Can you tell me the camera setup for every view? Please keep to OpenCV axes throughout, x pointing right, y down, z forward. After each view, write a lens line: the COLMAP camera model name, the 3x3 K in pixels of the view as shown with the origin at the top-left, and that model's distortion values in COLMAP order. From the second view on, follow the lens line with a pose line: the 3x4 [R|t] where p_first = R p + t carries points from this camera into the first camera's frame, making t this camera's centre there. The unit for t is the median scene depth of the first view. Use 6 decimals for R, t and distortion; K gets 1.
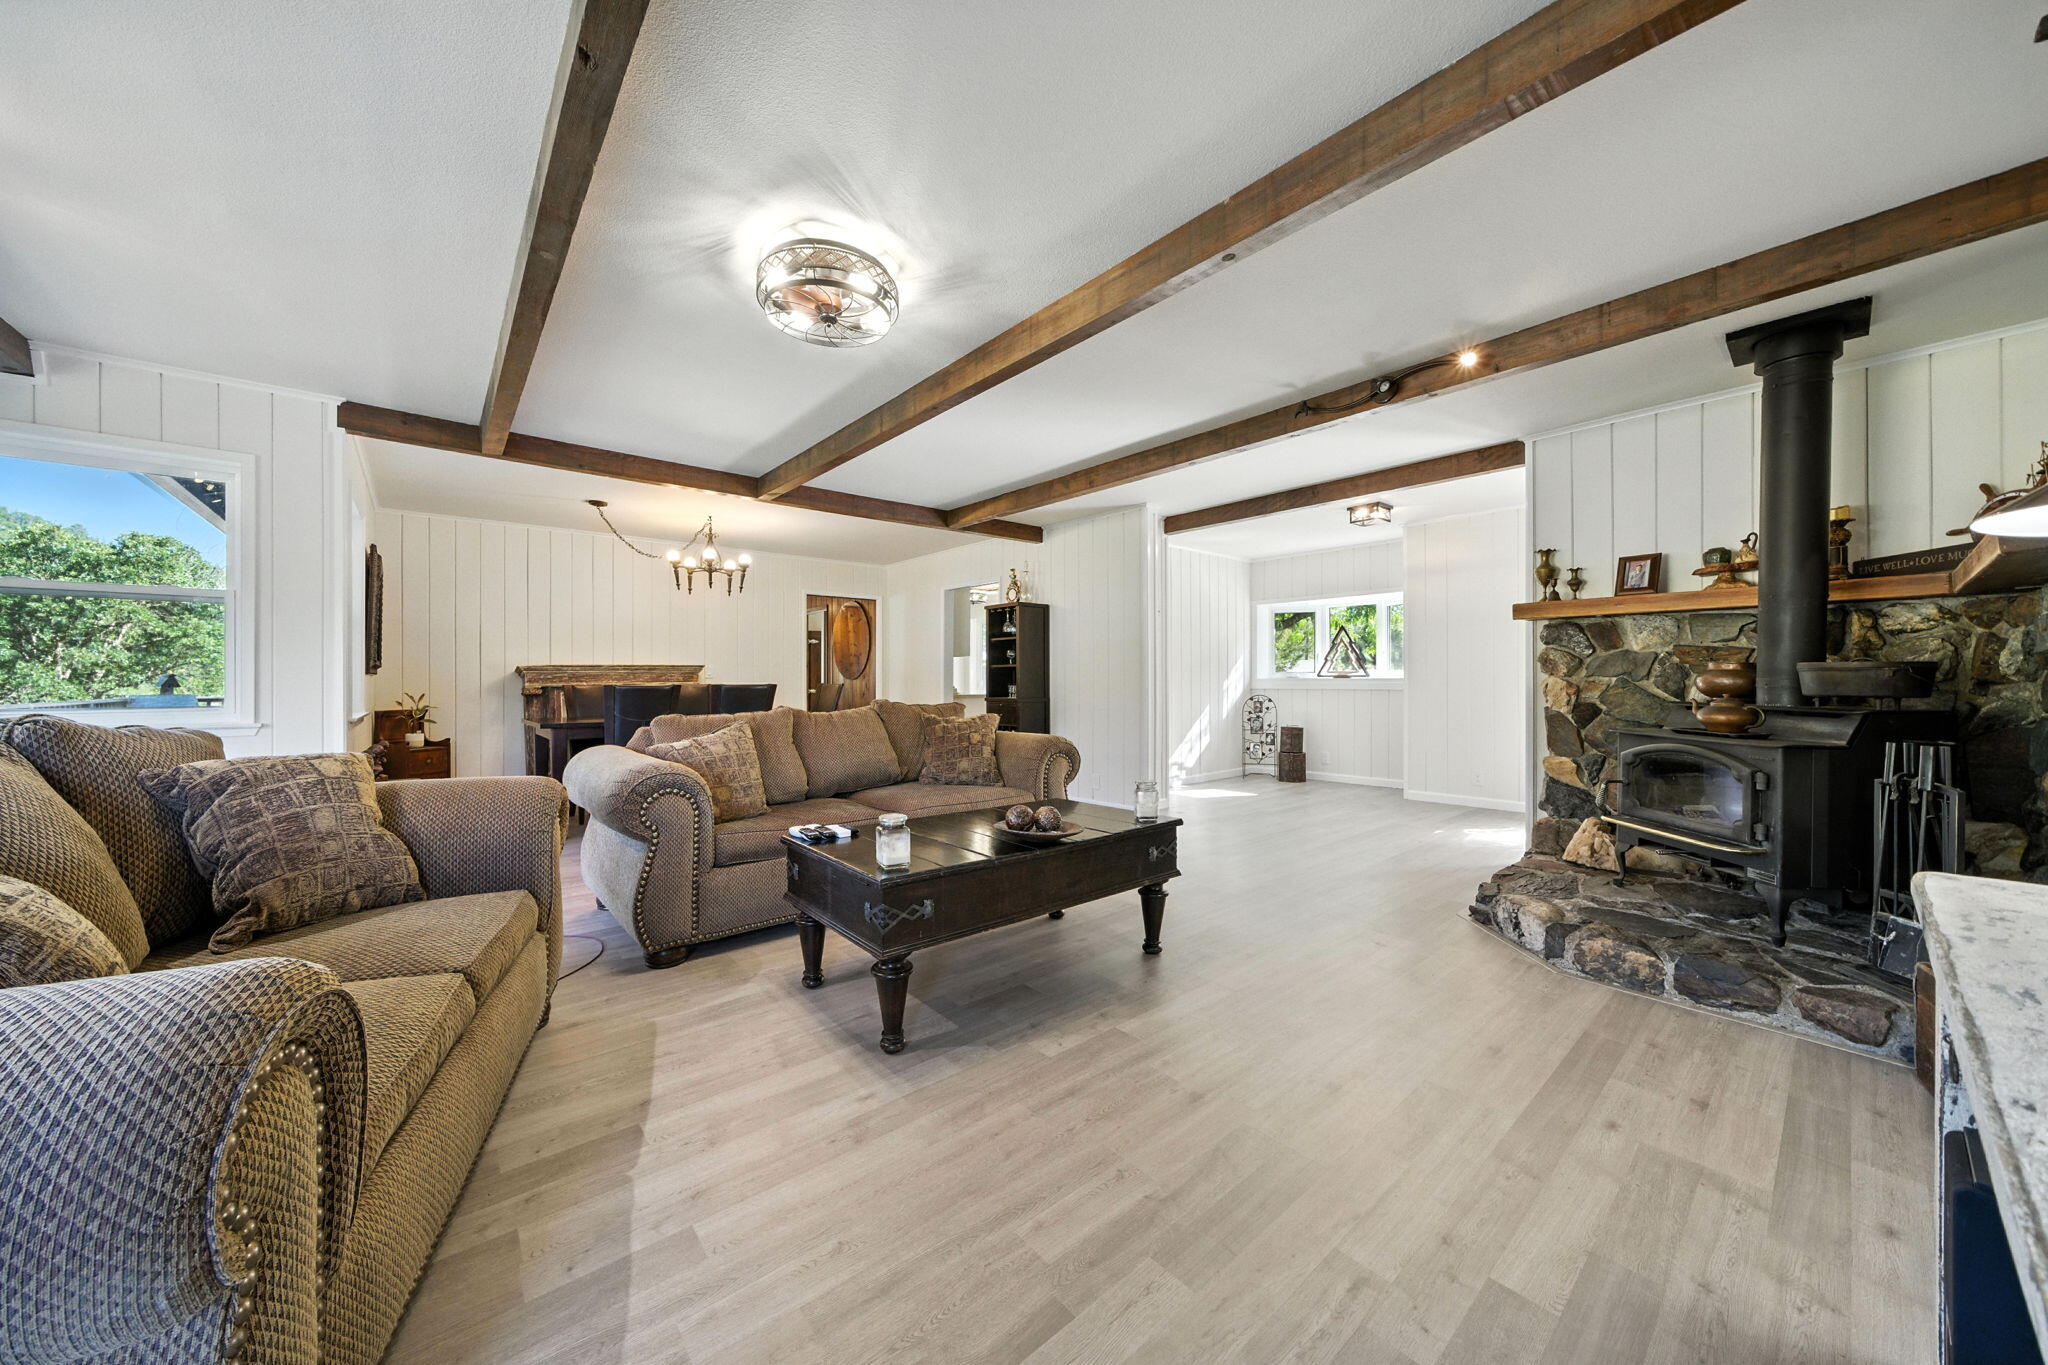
lens RADIAL K [[685.5, 0, 1006.5], [0, 685.5, 696.6], [0, 0, 1]] dist [-0.007917, 0.000052]
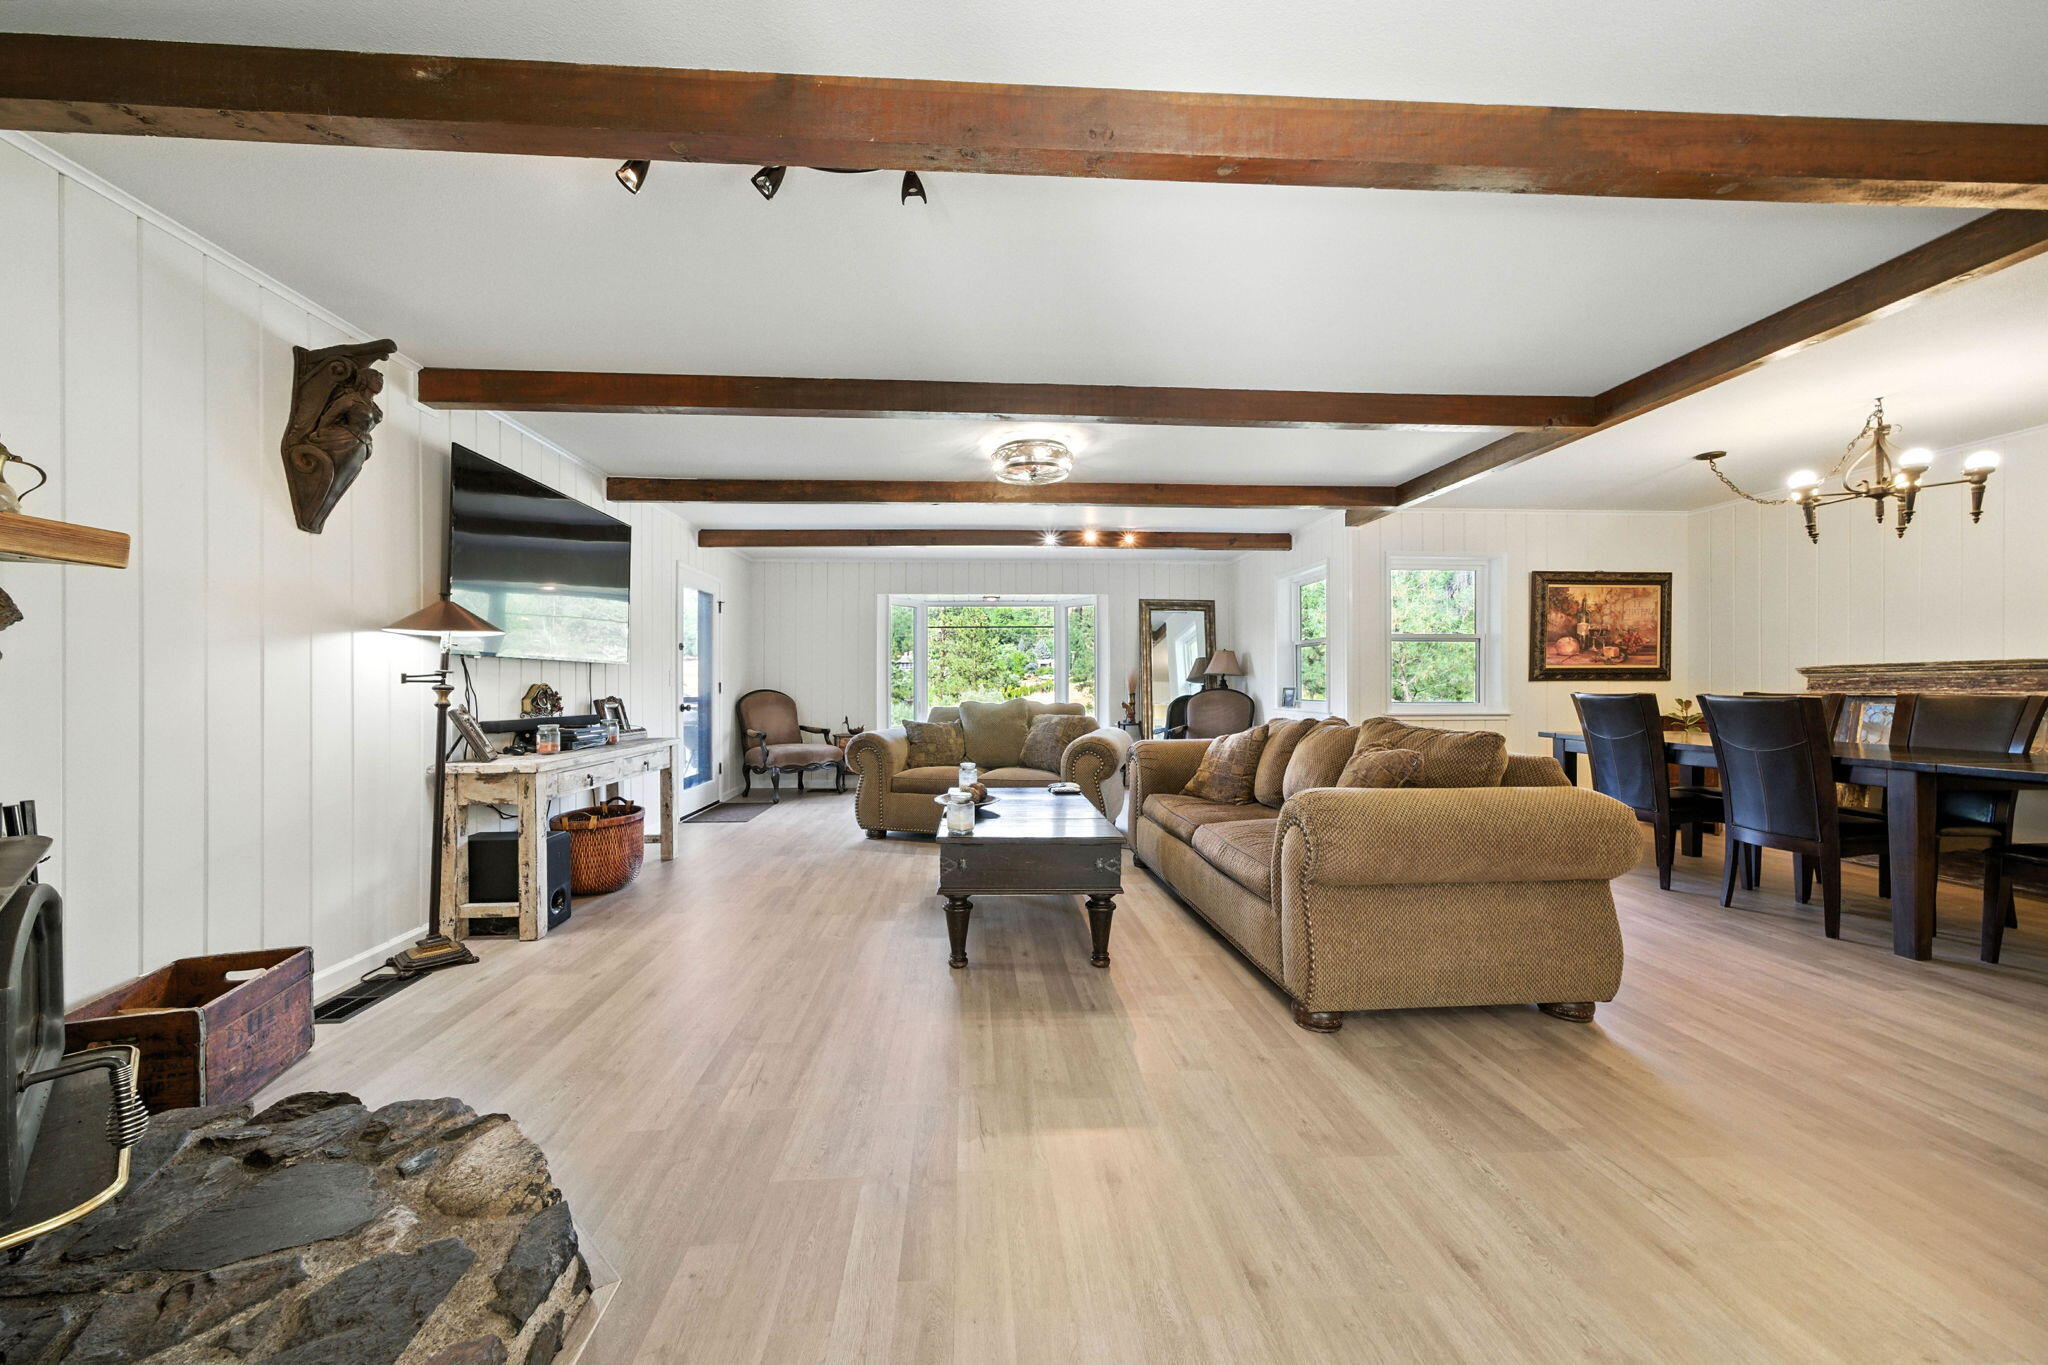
lens RADIAL K [[713.2, 0, 999.1], [0, 713.2, 685.8], [0, 0, 1]] dist [0.000868, 0.000595]
pose [[-0.592849, 0.006010, -0.805291, 0.492753], [-0.016282, 0.999678, 0.019447, -0.026391], [0.805149, 0.024641, -0.592561, 0.805462]]
